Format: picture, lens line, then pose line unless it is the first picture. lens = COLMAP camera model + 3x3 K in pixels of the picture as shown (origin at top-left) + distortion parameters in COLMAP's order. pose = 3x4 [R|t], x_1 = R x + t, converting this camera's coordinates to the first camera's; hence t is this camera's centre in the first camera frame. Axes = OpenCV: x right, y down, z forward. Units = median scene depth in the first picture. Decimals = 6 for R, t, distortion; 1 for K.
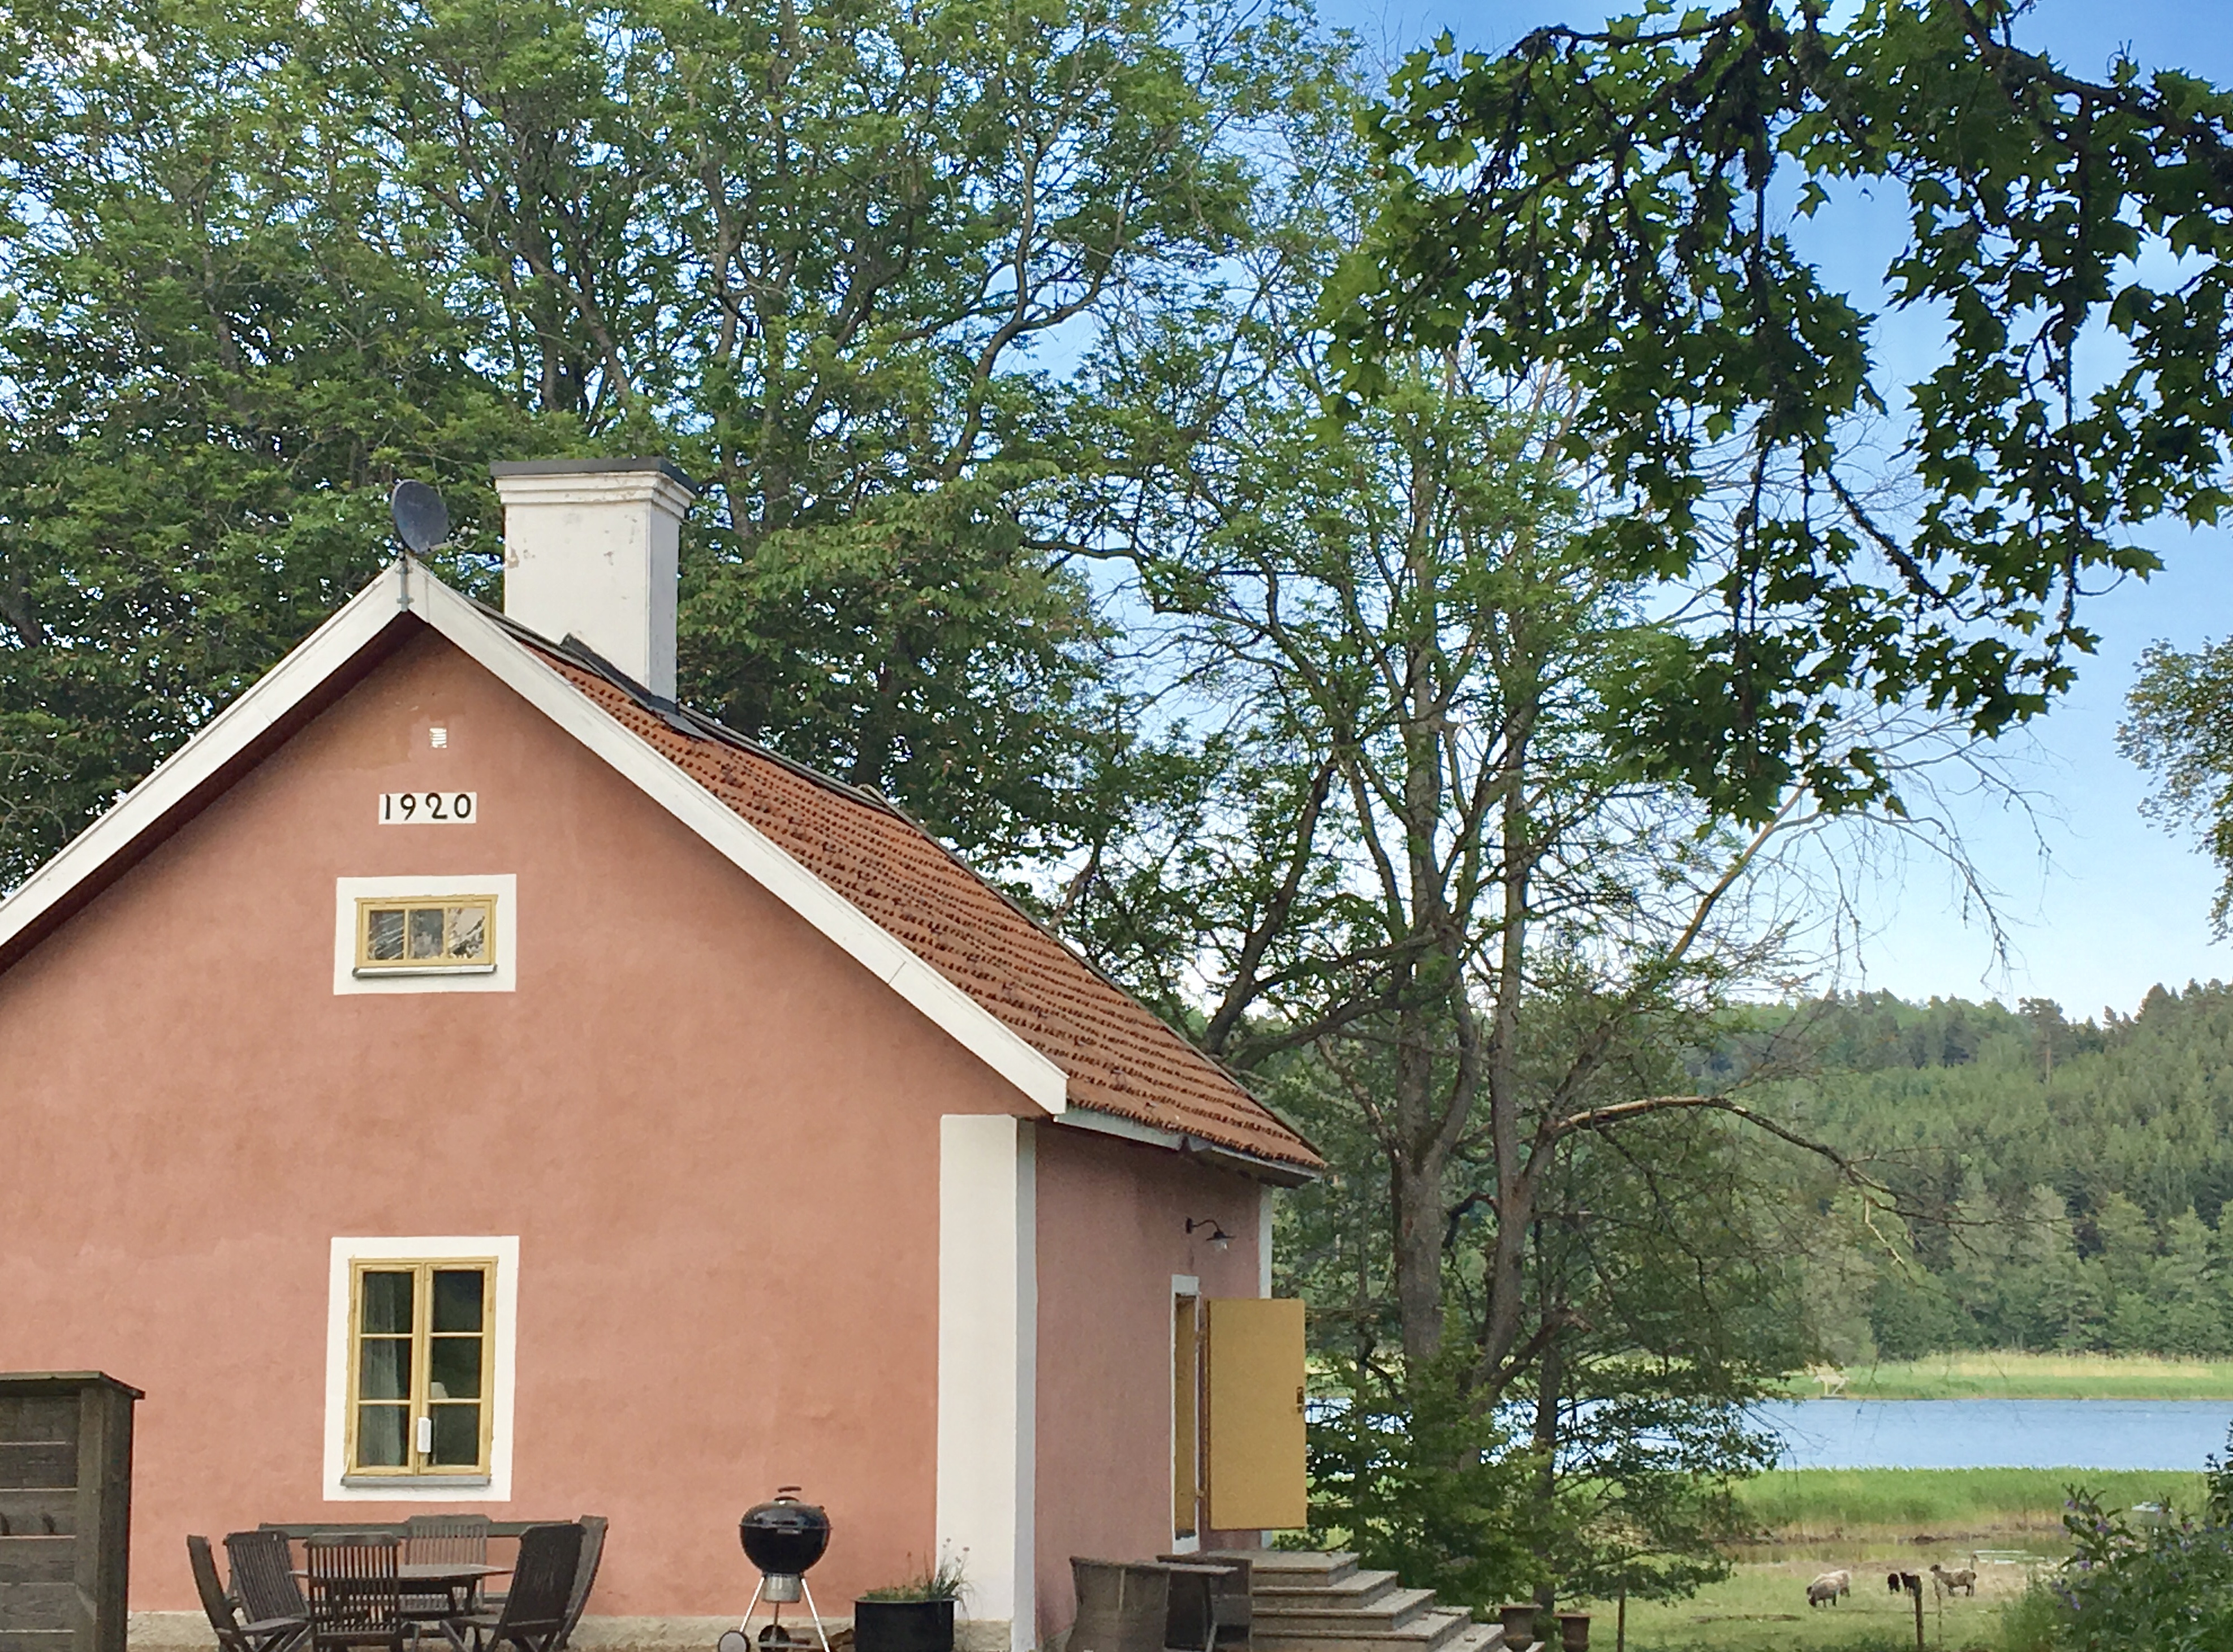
lens RADIAL K [[3994.3, 0, 1116.6], [0, 3994.3, 826.6], [0, 0, 1]] dist [0.038919, 0.000000]
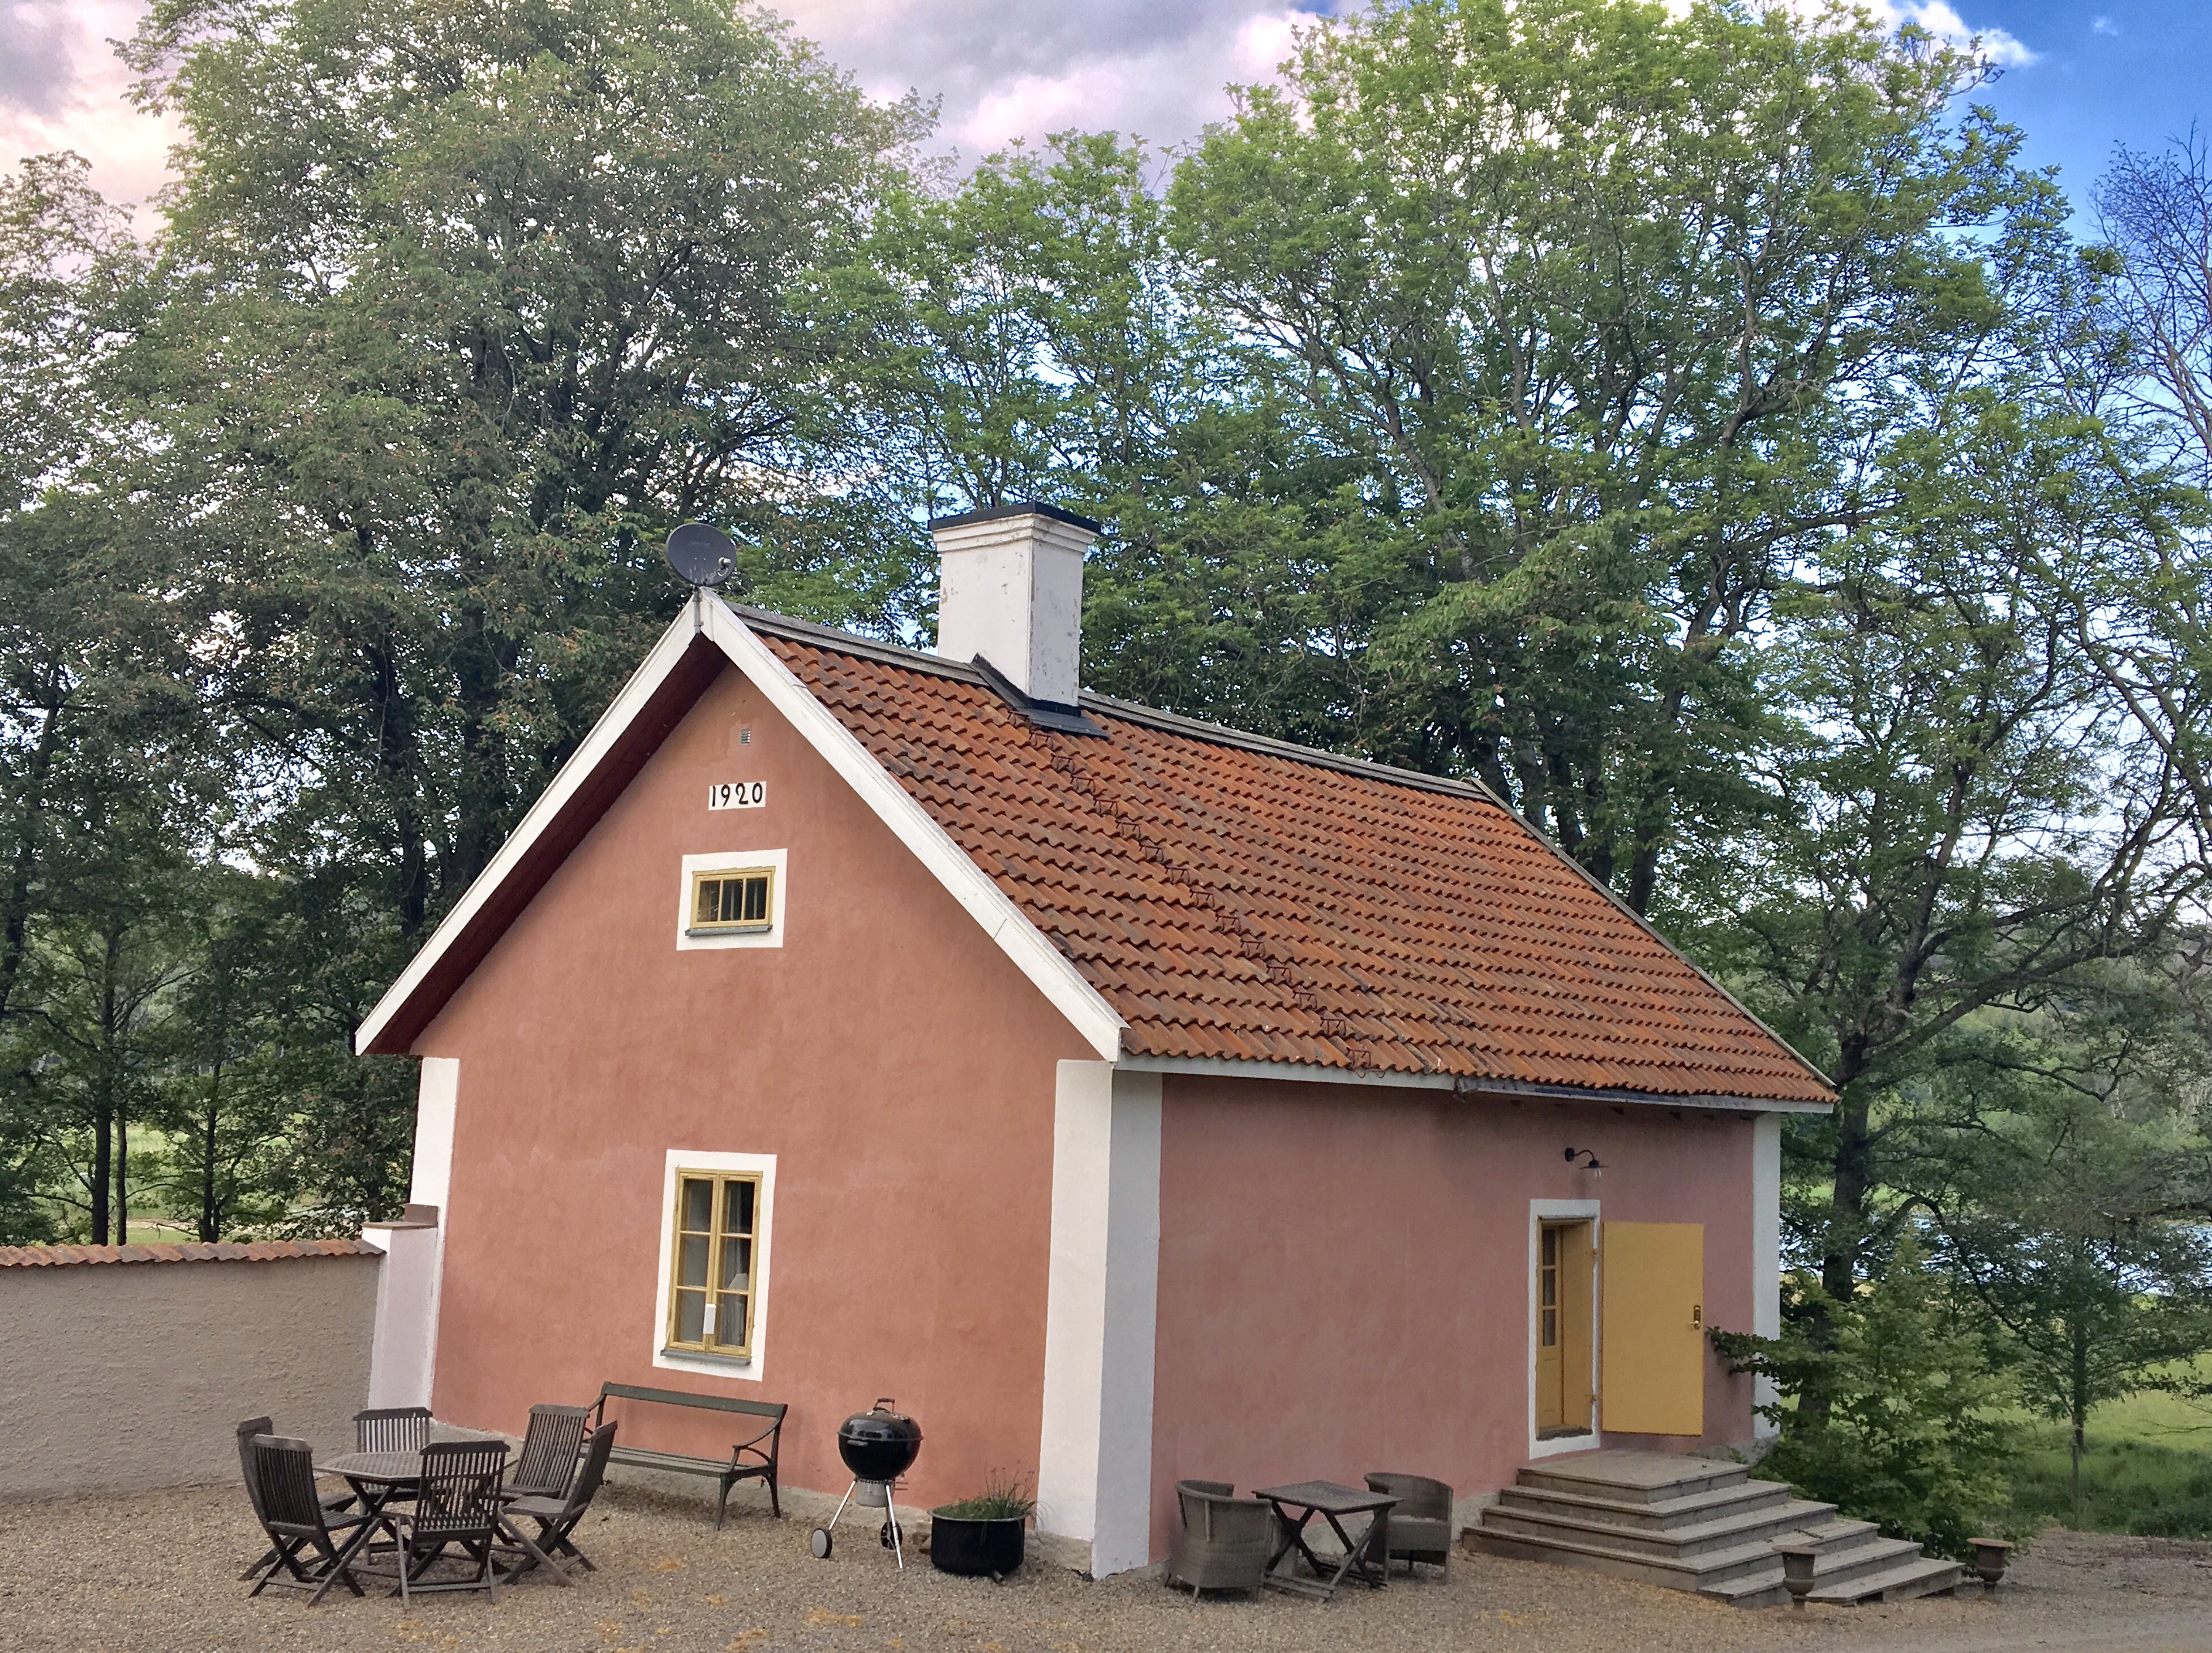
lens RADIAL K [[2343.7, 0, 1107.0], [0, 2343.7, 822.0], [0, 0, 1]] dist [0.017488, 0.000000]
pose [[0.872070, -0.030147, -0.488451, 0.274346], [0.025506, 0.999544, -0.016154, 0.017813], [0.488716, 0.001629, 0.872442, 0.441144]]
